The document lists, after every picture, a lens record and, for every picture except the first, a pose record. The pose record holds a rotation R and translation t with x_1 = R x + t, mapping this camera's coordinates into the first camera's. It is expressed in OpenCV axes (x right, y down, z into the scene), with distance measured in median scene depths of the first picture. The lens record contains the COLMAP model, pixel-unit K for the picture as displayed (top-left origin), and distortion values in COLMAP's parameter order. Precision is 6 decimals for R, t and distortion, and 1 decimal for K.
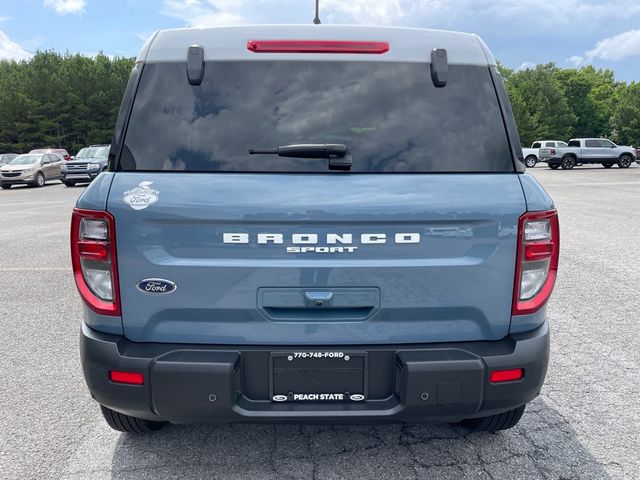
lens RADIAL K [[478.9, 0, 320.0], [0, 478.9, 240.0], [0, 0, 1]] dist [0.046876, -0.003722]
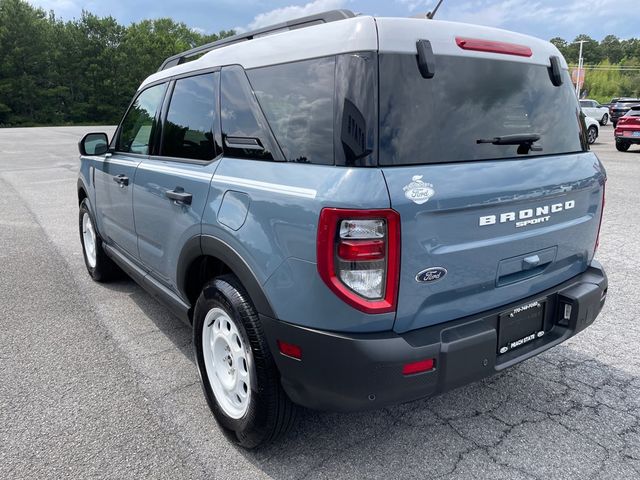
lens RADIAL K [[490.6, 0, 319.3], [0, 490.6, 267.2], [0, 0, 1]] dist [-0.003407, -0.005201]
pose [[0.841754, -0.168087, 0.513027, -1.098190], [0.120352, 0.984806, 0.125191, -0.085540], [-0.526275, -0.043637, 0.849194, 0.220331]]
